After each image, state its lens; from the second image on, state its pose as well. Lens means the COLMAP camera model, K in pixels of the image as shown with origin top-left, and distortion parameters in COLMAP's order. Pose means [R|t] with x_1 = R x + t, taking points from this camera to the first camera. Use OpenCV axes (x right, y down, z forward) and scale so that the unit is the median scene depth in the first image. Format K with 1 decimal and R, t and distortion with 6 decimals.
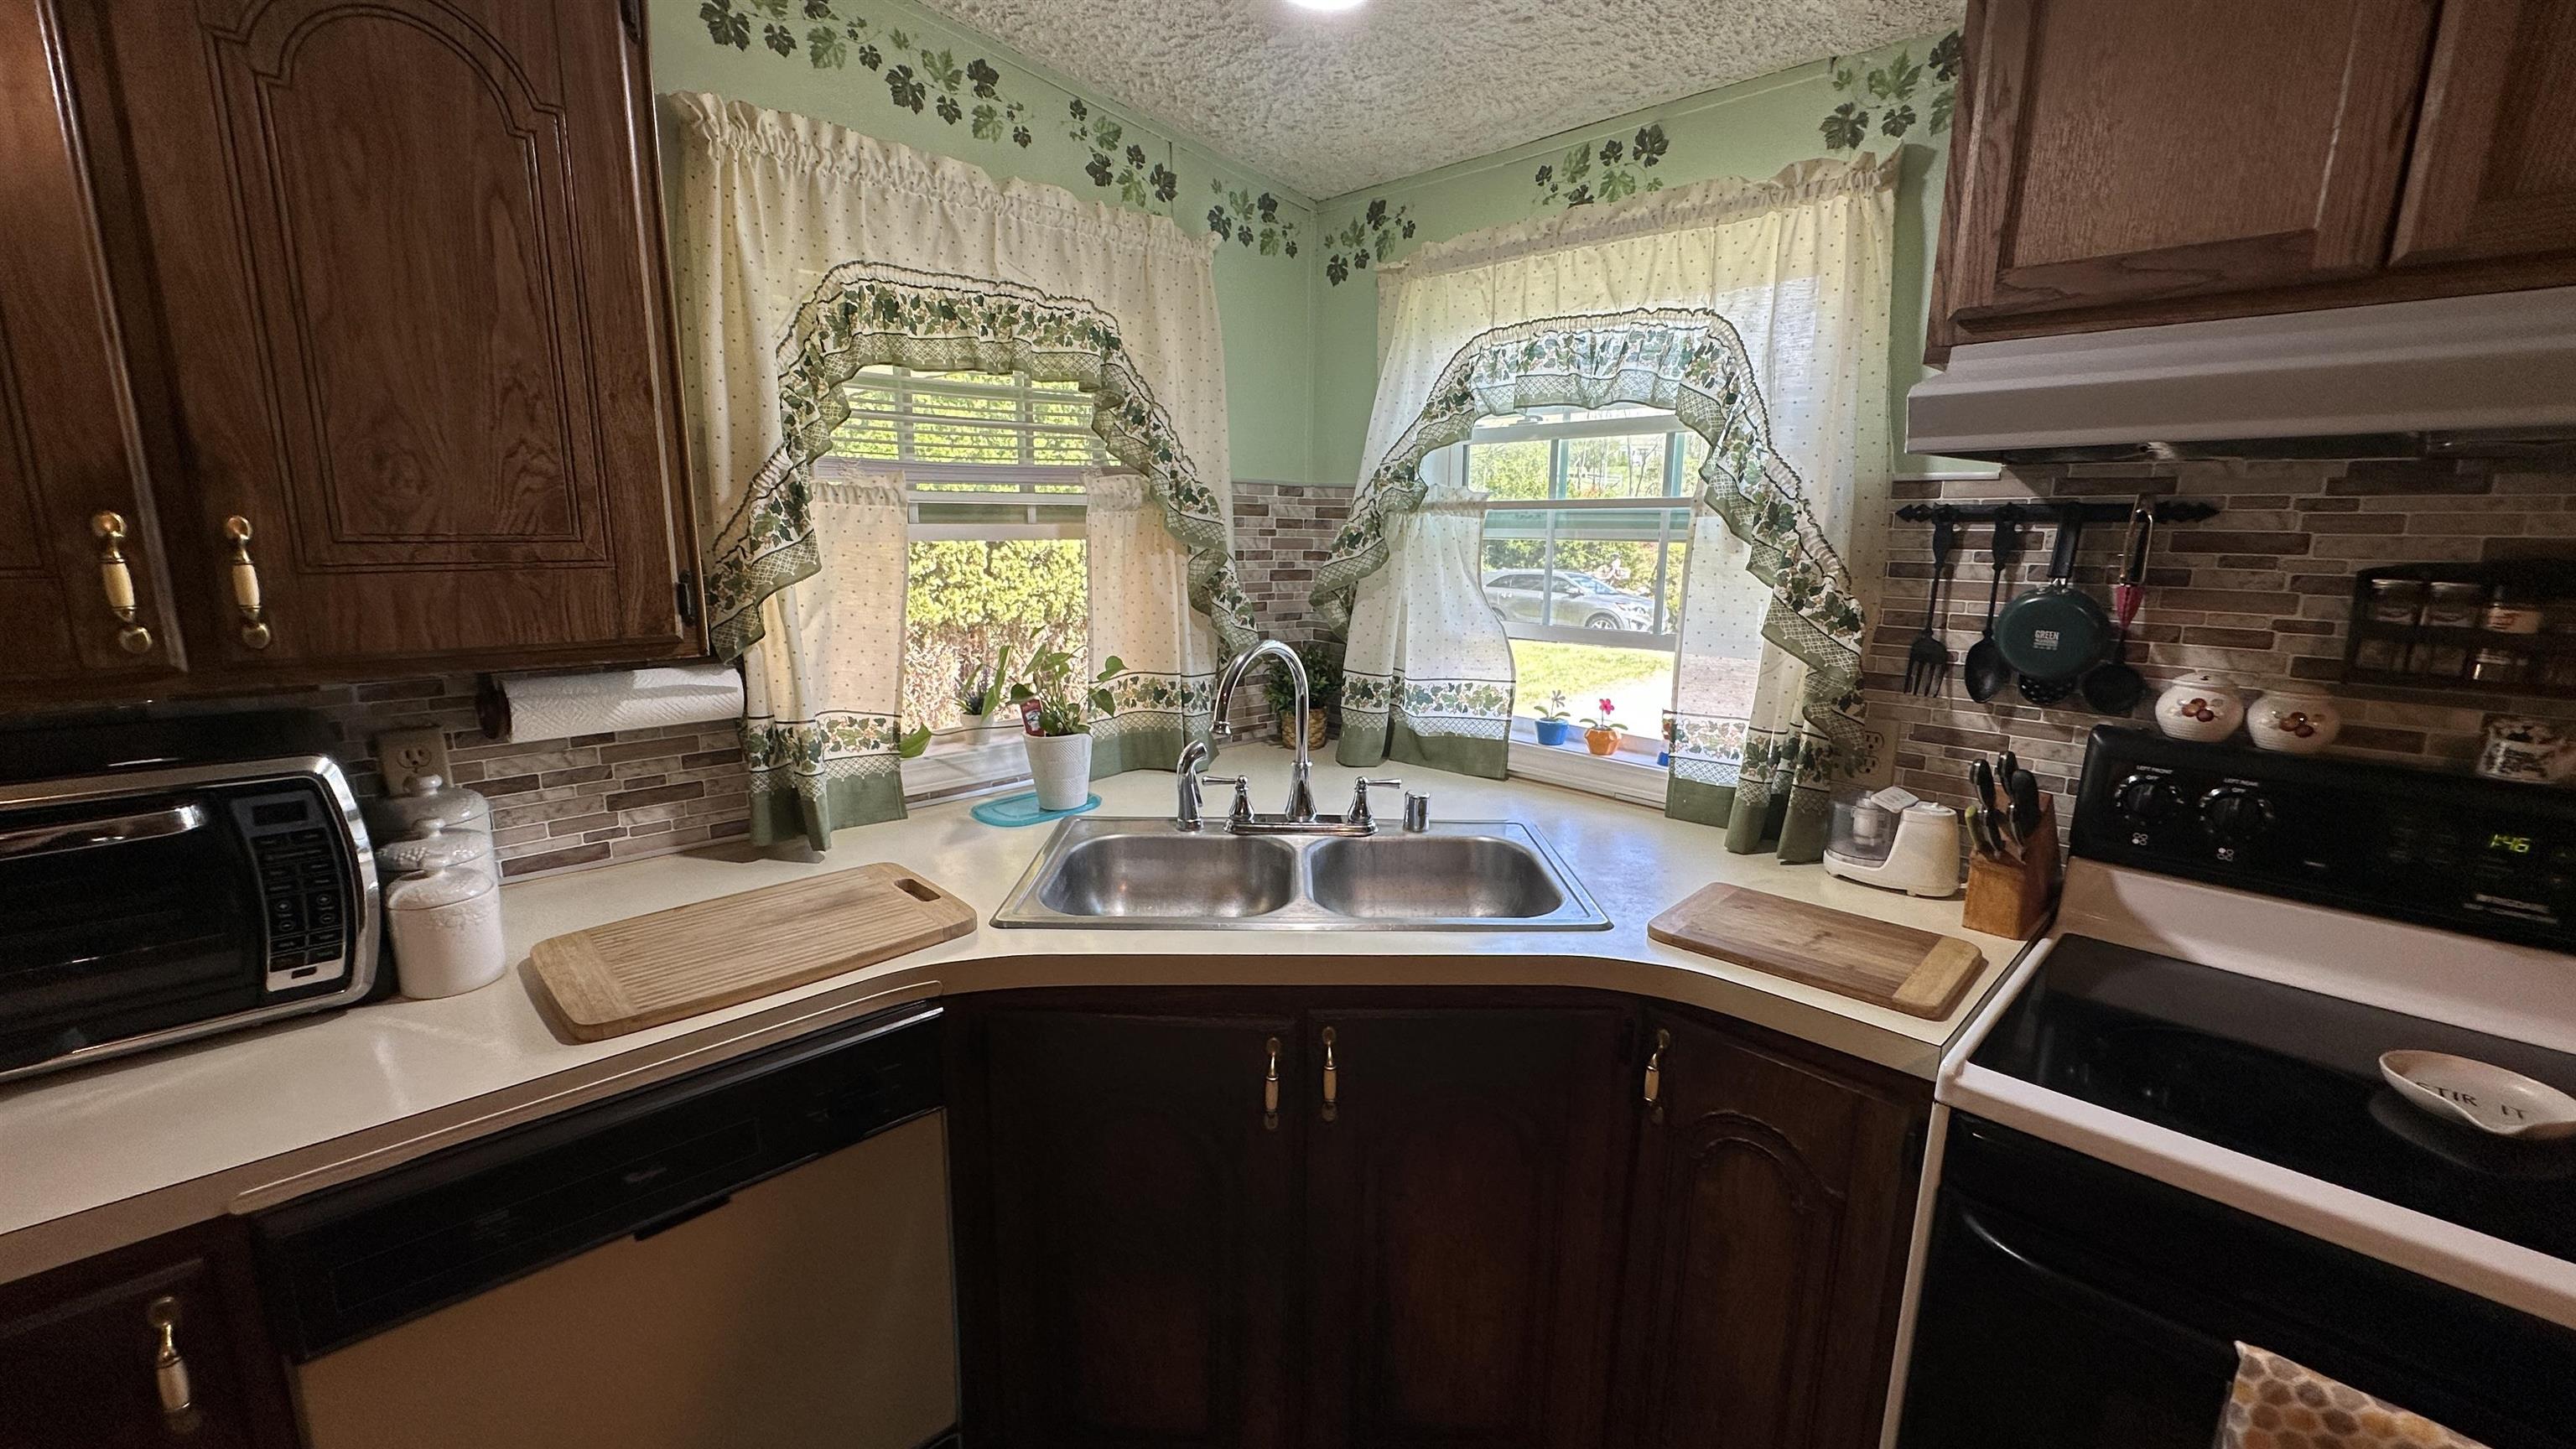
lens RADIAL K [[1027.2, 0, 1286.9], [0, 1027.2, 722.5], [0, 0, 1]] dist [-0.000974, 0.000411]
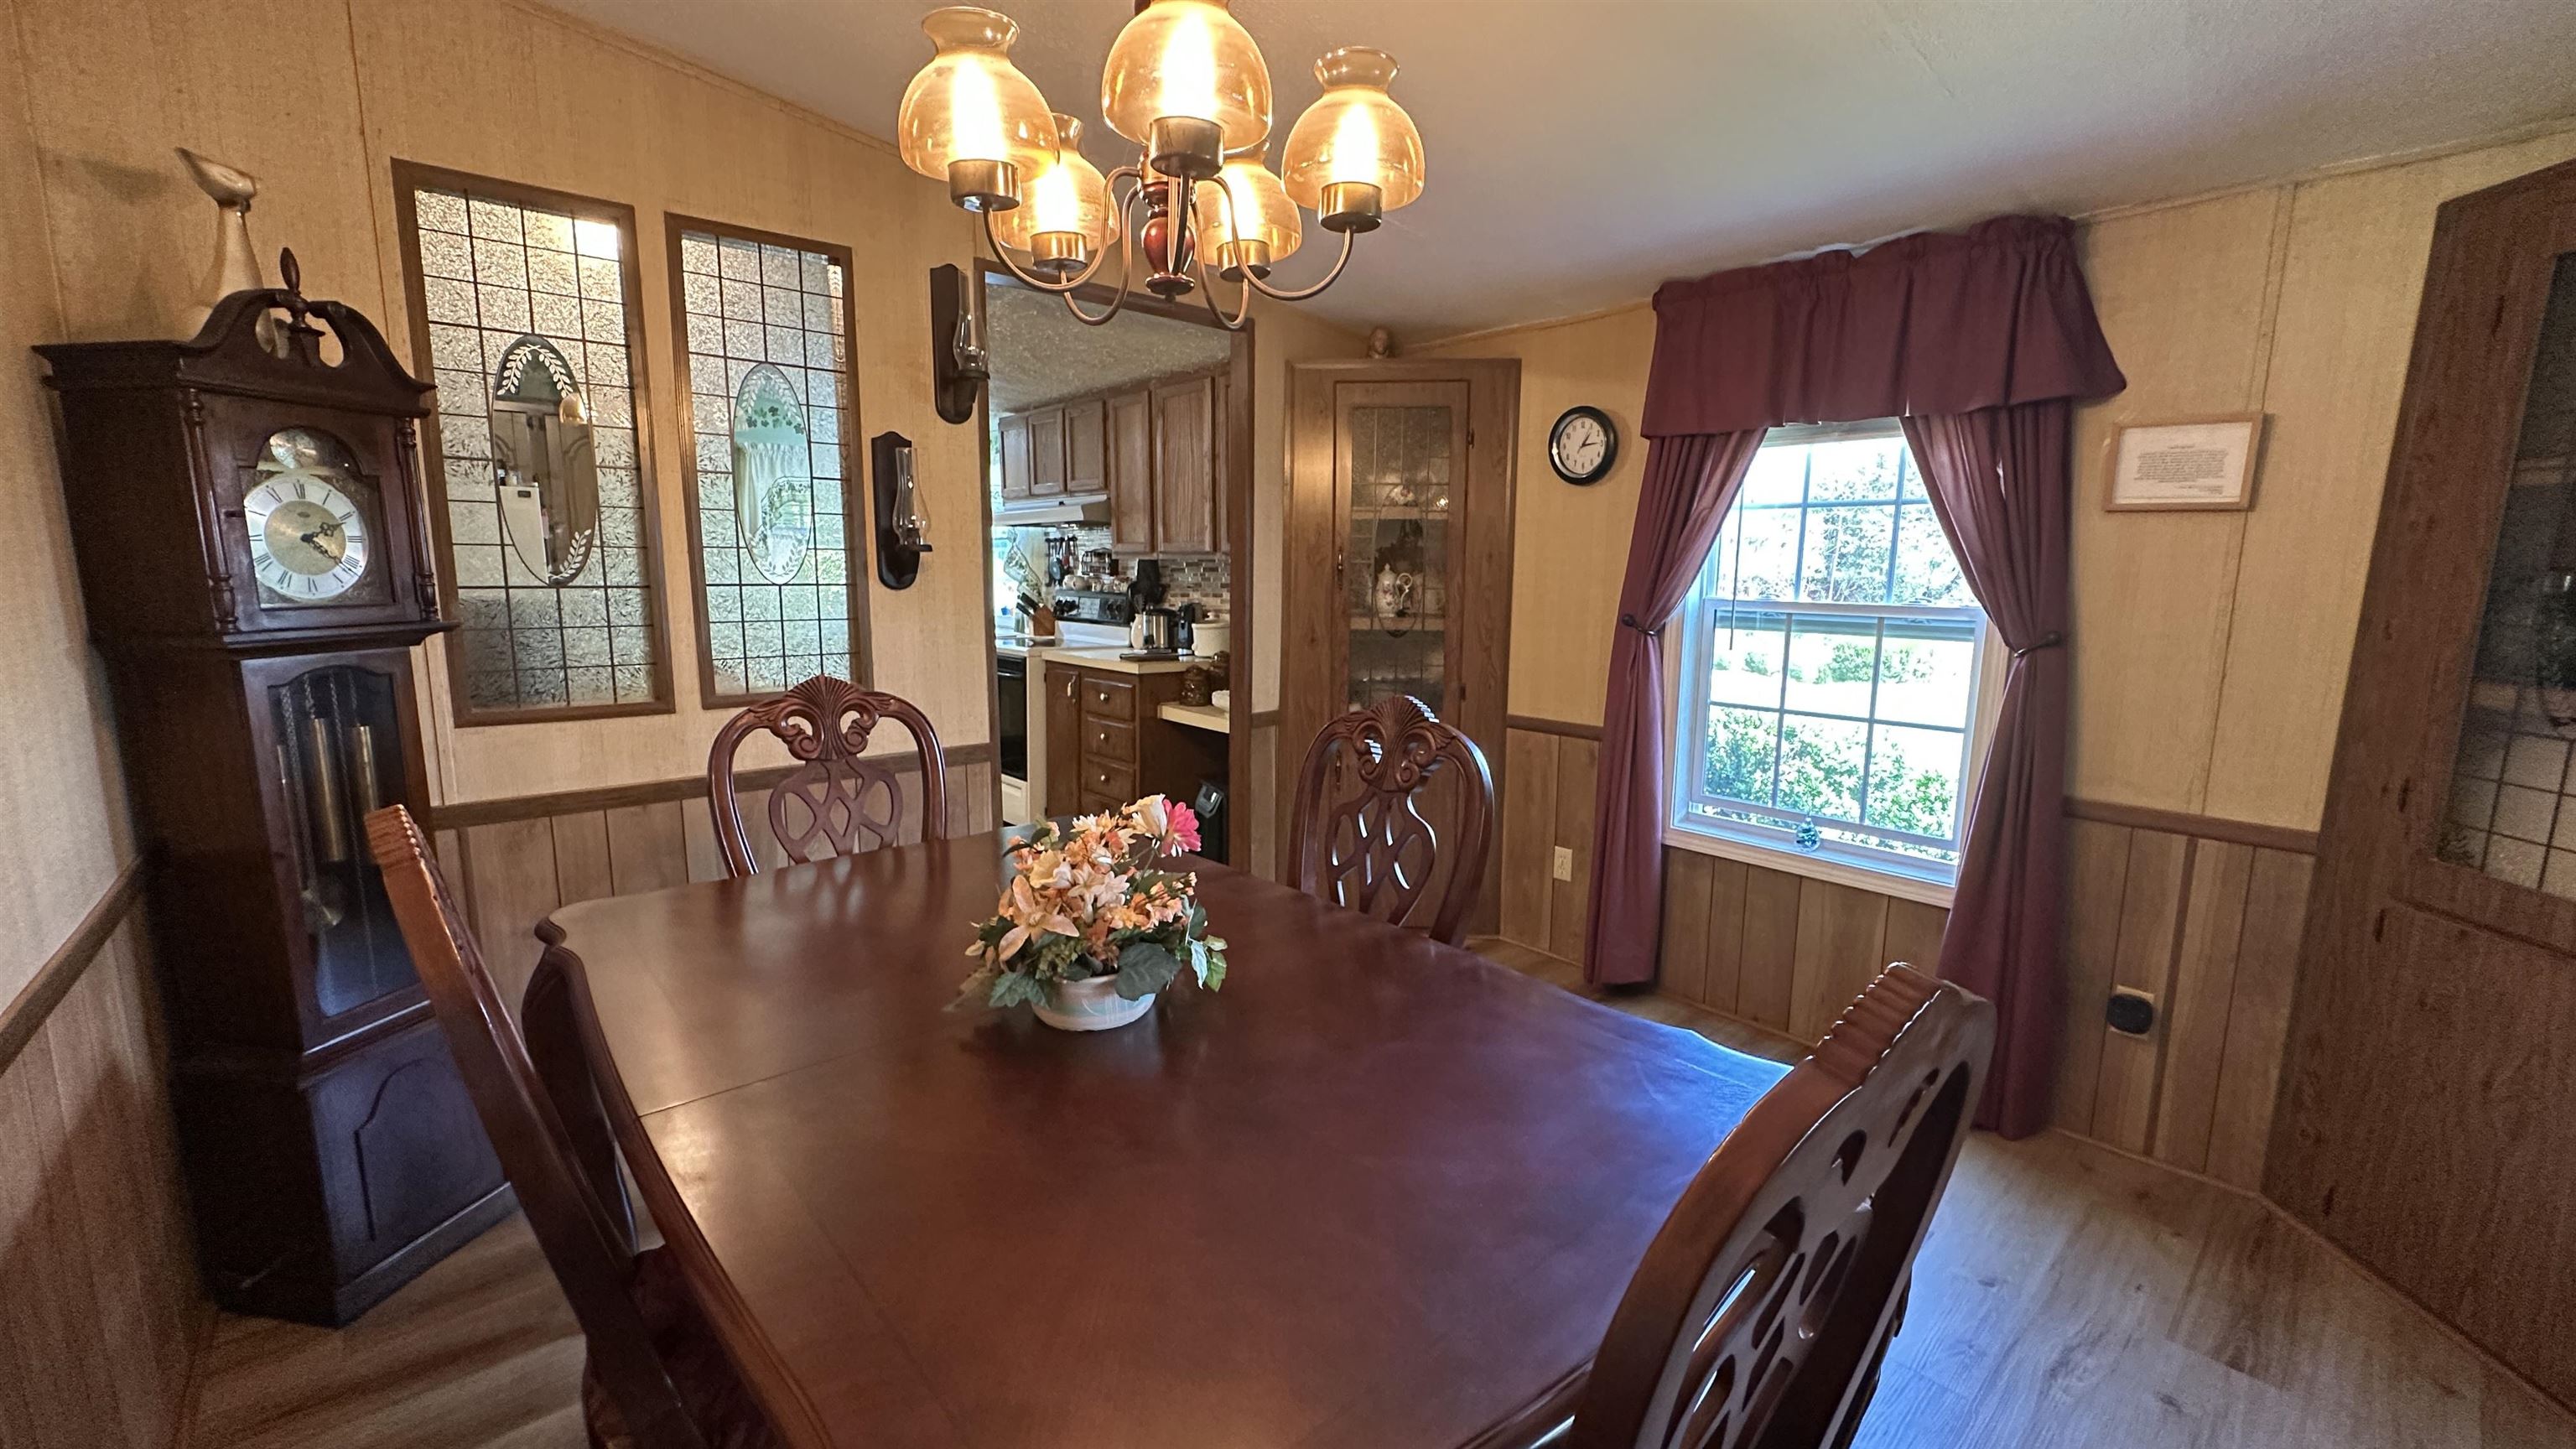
lens RADIAL K [[1034.0, 0, 1280.3], [0, 1034.0, 733.7], [0, 0, 1]] dist [0.000229, 0.000255]
pose [[0.998737, 0.007538, -0.049678, 1.665075], [-0.009364, 0.999285, -0.036633, 0.650012], [0.049366, 0.037051, 0.998093, -2.782041]]
